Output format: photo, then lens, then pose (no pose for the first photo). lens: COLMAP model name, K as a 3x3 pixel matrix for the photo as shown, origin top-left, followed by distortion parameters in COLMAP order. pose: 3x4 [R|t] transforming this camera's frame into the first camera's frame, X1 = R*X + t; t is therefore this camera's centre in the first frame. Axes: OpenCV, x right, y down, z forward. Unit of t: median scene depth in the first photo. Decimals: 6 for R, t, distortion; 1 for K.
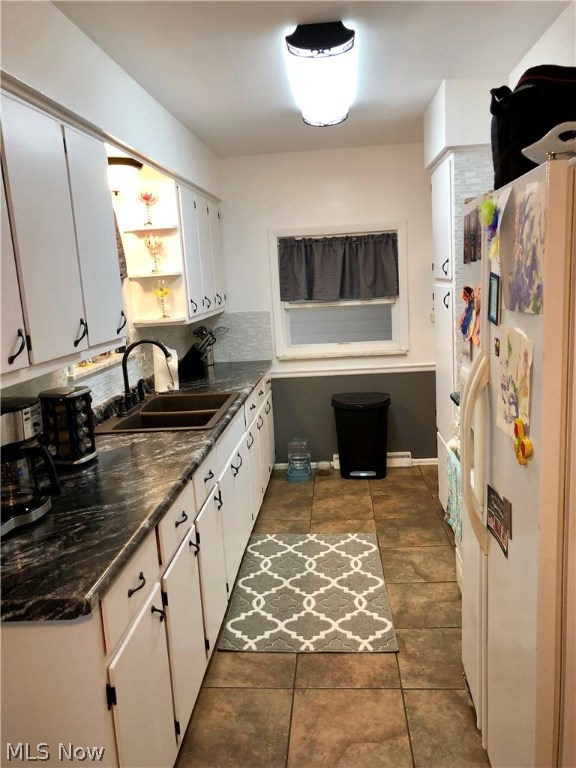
lens RADIAL K [[626.7, 0, 286.0], [0, 626.7, 386.1], [0, 0, 1]] dist [0.035752, -0.038286]
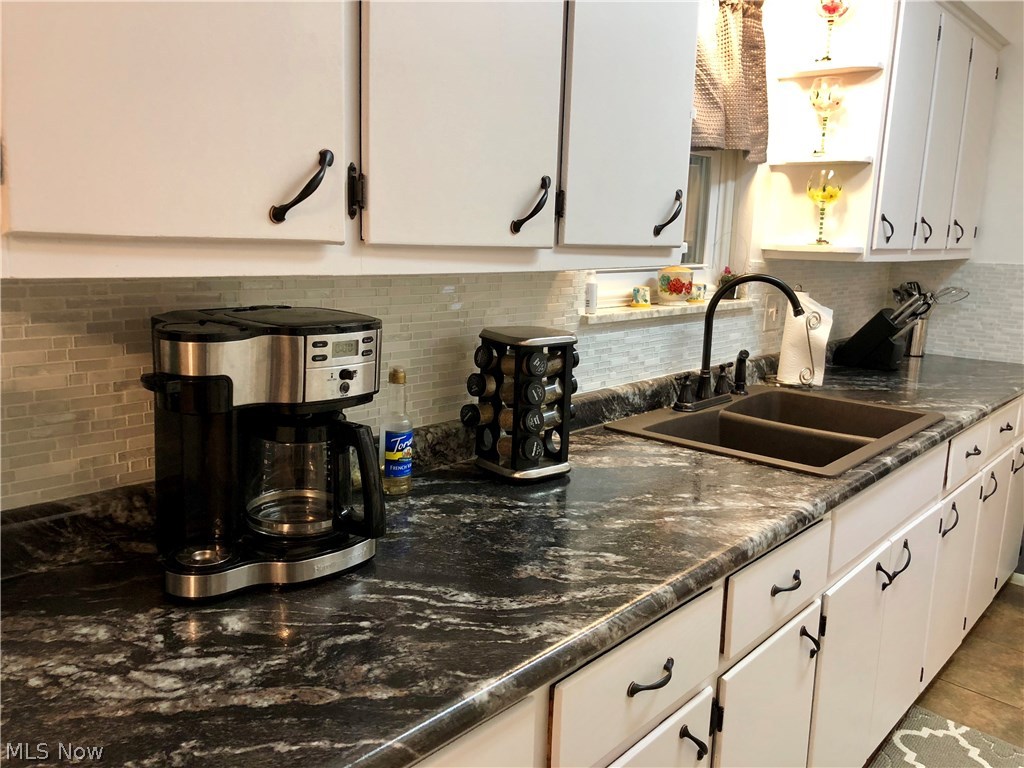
lens RADIAL K [[835.5, 0, 514.9], [0, 835.5, 377.2], [0, 0, 1]] dist [0.035752, -0.038286]
pose [[0.801296, 0.191083, -0.566933, 0.021453], [-0.186504, 0.980183, 0.066765, 0.000034], [0.568456, 0.052236, 0.821054, 0.316959]]
